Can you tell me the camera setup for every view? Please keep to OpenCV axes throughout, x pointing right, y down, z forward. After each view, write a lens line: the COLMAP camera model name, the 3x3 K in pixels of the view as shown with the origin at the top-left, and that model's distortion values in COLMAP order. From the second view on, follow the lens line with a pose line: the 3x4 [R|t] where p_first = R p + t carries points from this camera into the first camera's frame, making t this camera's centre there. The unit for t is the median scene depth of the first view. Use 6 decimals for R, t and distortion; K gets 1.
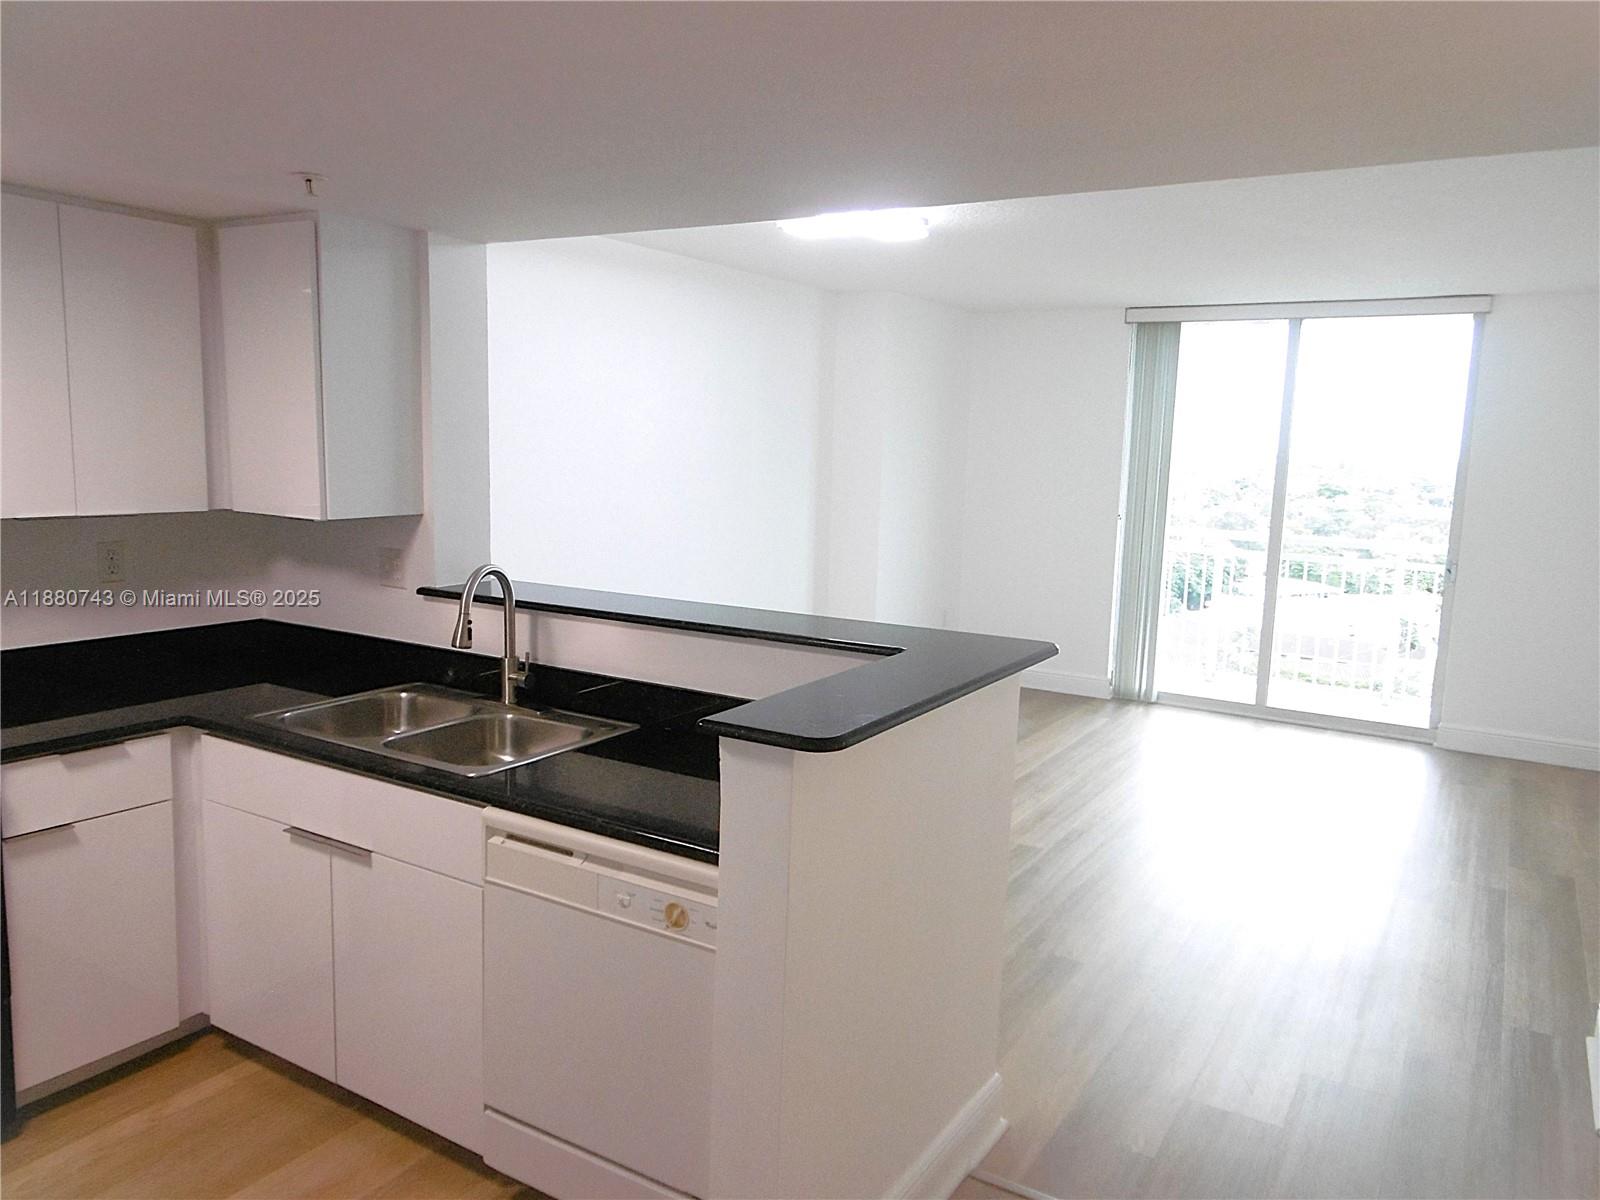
lens RADIAL K [[1156.5, 0, 840.2], [0, 1156.5, 588.4], [0, 0, 1]] dist [0.011557, -0.024611]
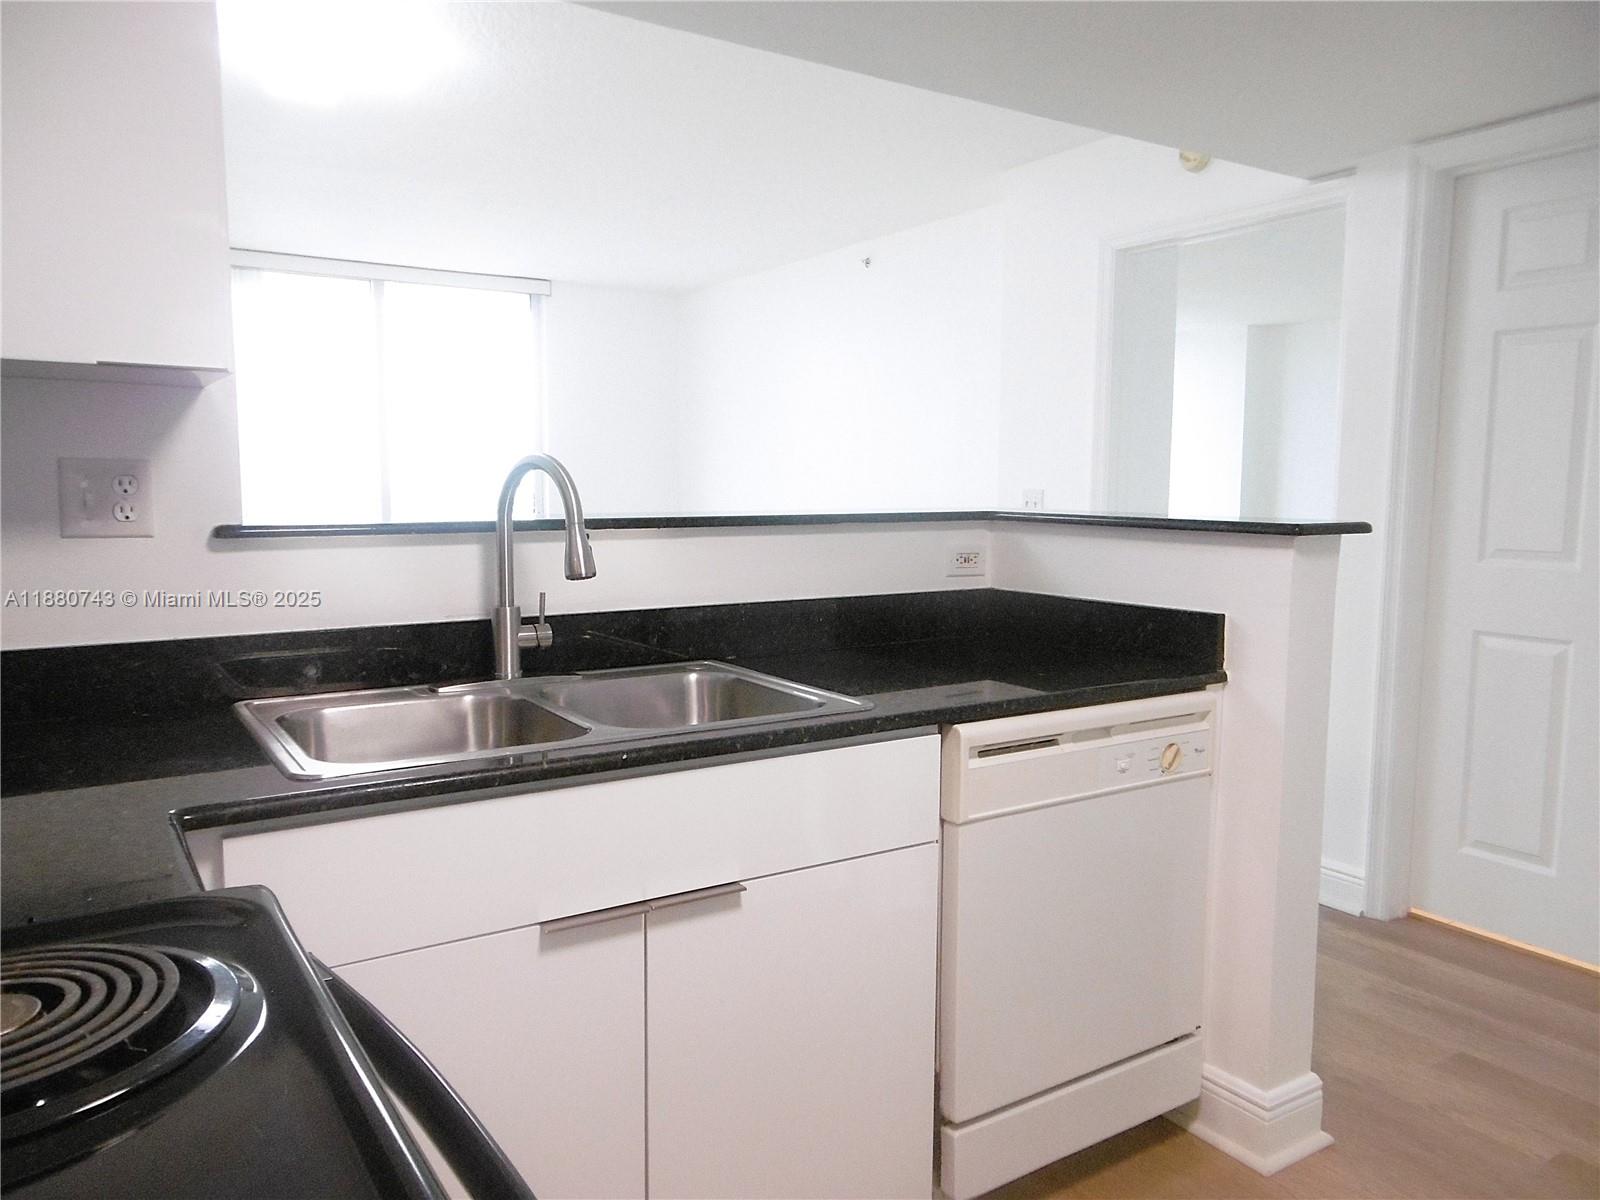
lens RADIAL K [[1156.5, 0, 764.2], [0, 1156.5, 577.6], [0, 0, 1]] dist [0.011557, -0.024611]
pose [[0.454019, -0.100060, 0.885356, -0.796677], [0.125675, 0.990932, 0.047544, 0.029898], [-0.882084, 0.089681, 0.462477, 0.580502]]
